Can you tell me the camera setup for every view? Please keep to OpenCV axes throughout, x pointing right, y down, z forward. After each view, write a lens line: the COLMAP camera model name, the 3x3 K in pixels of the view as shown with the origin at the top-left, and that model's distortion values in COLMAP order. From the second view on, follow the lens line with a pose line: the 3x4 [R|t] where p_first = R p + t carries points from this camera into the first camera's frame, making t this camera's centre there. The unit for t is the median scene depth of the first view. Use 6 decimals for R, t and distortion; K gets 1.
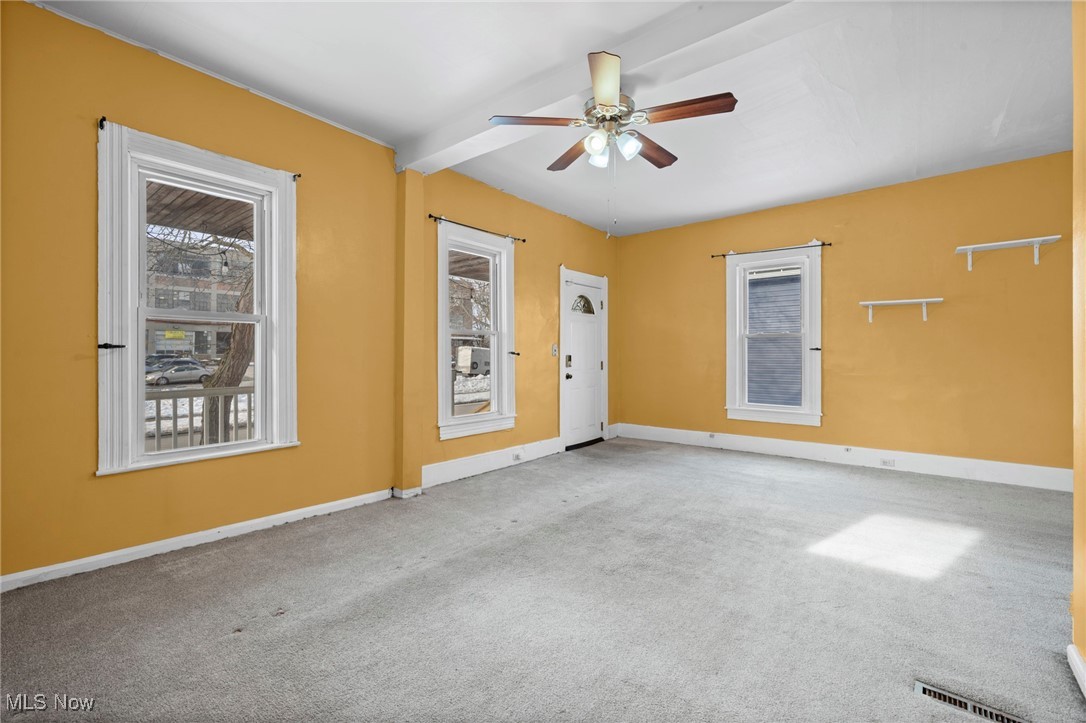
lens RADIAL K [[457.9, 0, 539.7], [0, 457.9, 355.5], [0, 0, 1]] dist [0.001561, 0.000089]
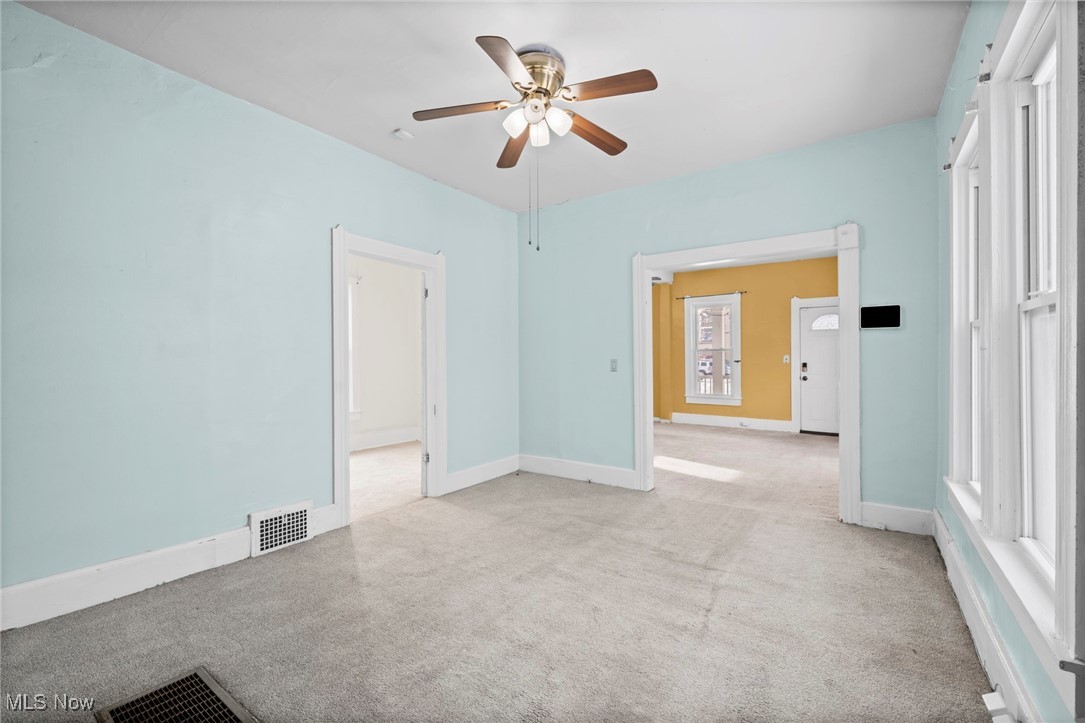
lens RADIAL K [[457.5, 0, 539.2], [0, 457.5, 355.5], [0, 0, 1]] dist [0.001561, 0.000089]
pose [[0.069361, -0.007441, -0.997564, 1.636179], [0.001130, 0.999972, -0.007380, -0.015236], [0.997591, -0.000615, 0.069368, 0.161707]]
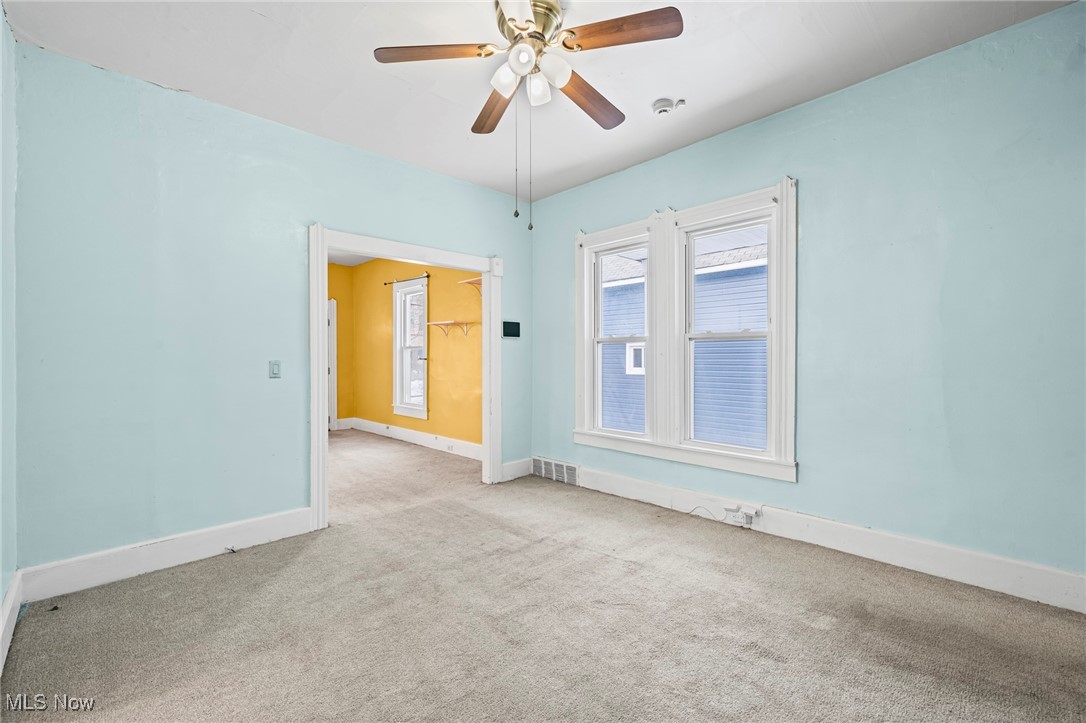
lens RADIAL K [[467.7, 0, 540.1], [0, 467.7, 359.6], [0, 0, 1]] dist [0.000563, -0.000005]
pose [[0.993752, -0.000870, -0.111603, 1.142278], [0.001441, 0.999986, 0.005035, -0.018915], [0.111597, -0.005164, 0.993740, -0.267502]]
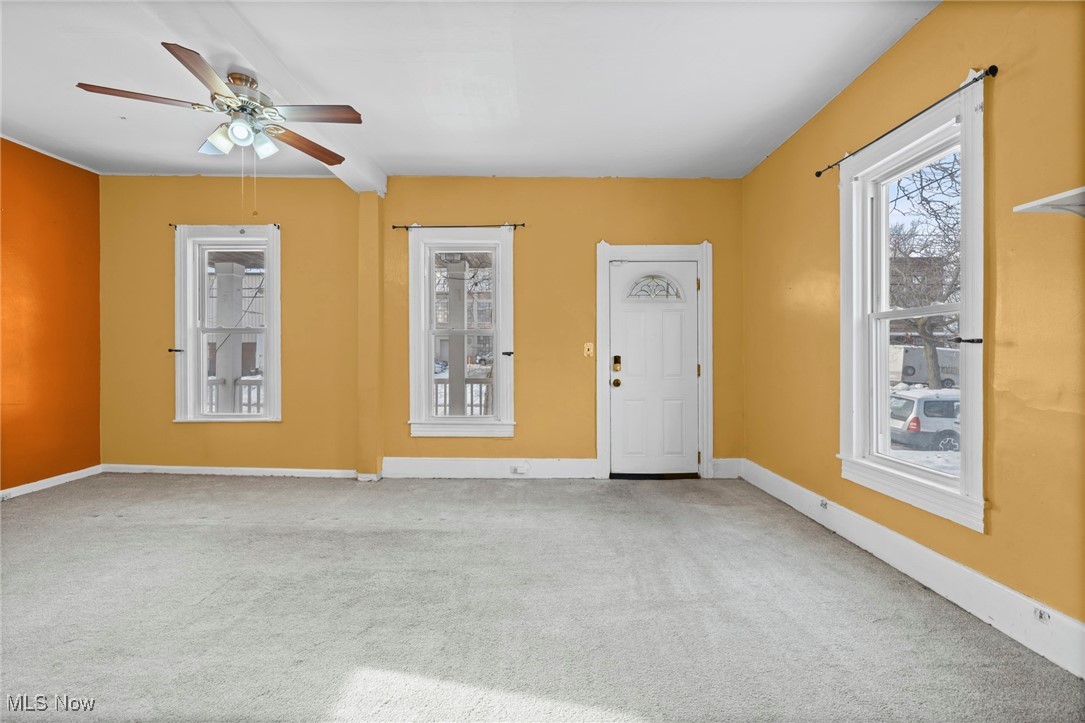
lens RADIAL K [[481.2, 0, 540.9], [0, 481.2, 352.7], [0, 0, 1]] dist [0.001705, -0.000049]
pose [[0.638802, -0.005685, -0.769350, 0.738456], [-0.001316, 0.999963, -0.008482, 0.001718], [0.769370, 0.006431, 0.638771, 0.464766]]
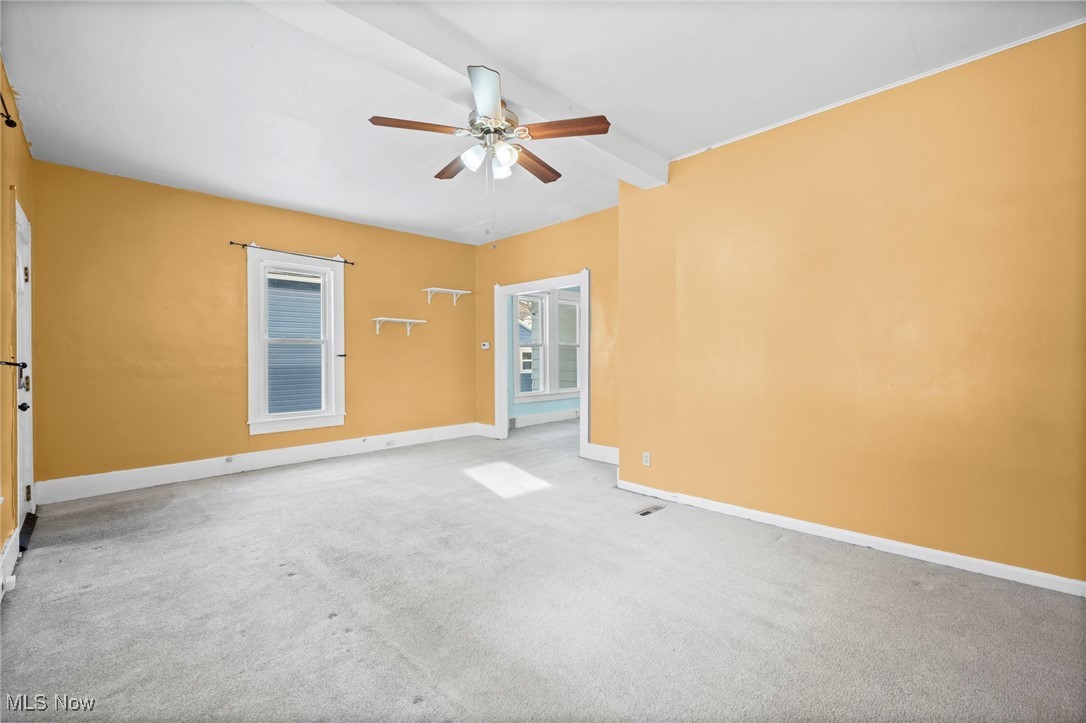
lens RADIAL K [[457.9, 0, 539.7], [0, 457.9, 355.5], [0, 0, 1]] dist [0.001561, 0.000089]
pose [[0.101395, 0.002540, 0.994843, -0.477052], [0.008263, 0.999960, -0.003395, -0.005801], [-0.994812, 0.008565, 0.101370, 0.441937]]
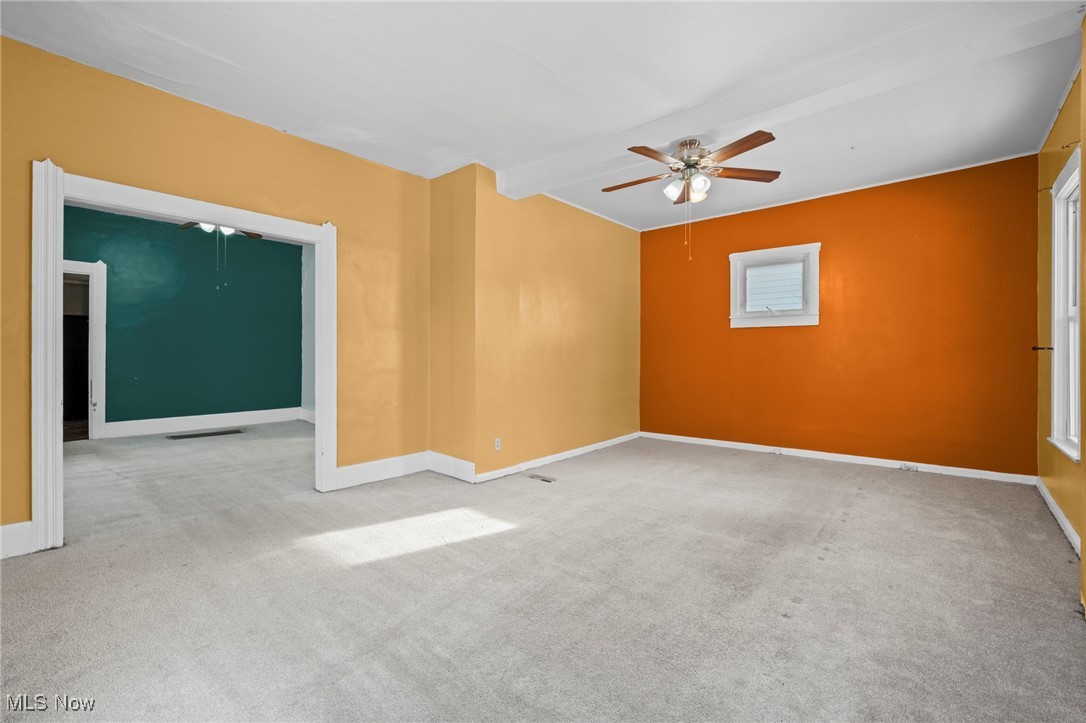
lens RADIAL K [[469.5, 0, 542.6], [0, 469.5, 356.4], [0, 0, 1]] dist [-0.000271, -0.000069]
pose [[-0.999814, -0.005188, 0.018587, 0.296384], [-0.004971, 0.999919, 0.011706, -0.001972], [-0.018646, 0.011611, -0.999759, 1.280880]]
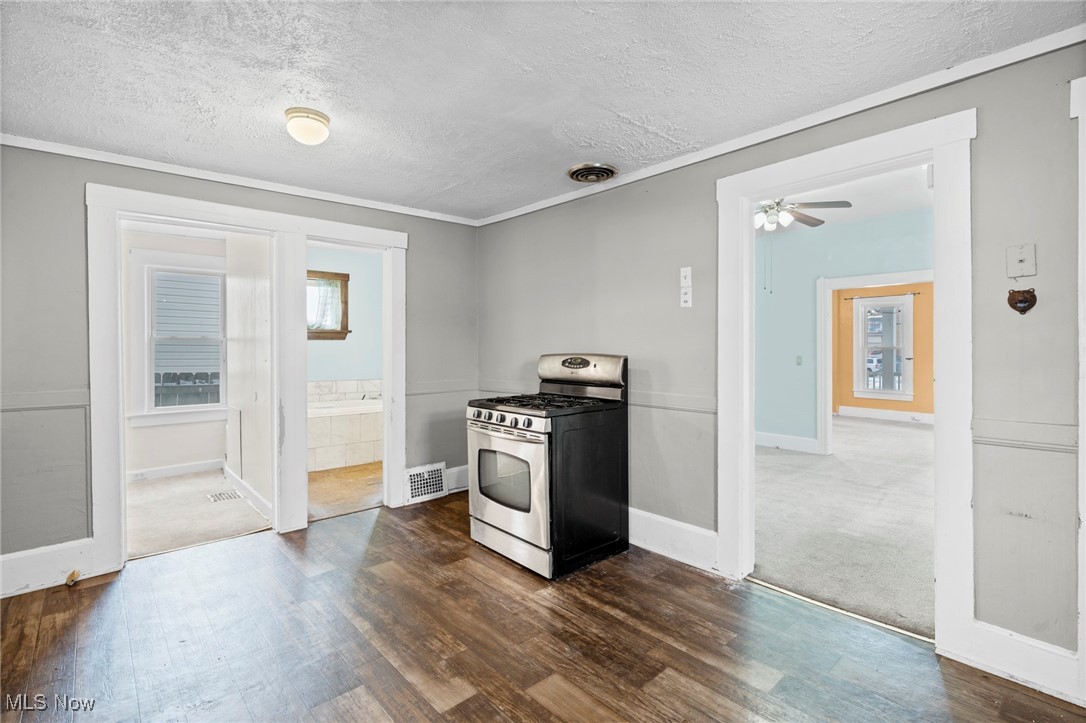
lens RADIAL K [[507.2, 0, 541.7], [0, 507.2, 348.9], [0, 0, 1]] dist [0.011534, -0.000083]
pose [[-0.154731, -0.006444, -0.987936, 2.215936], [-0.009388, 0.999943, -0.005052, -0.020539], [0.987912, 0.008494, -0.154783, -0.112008]]
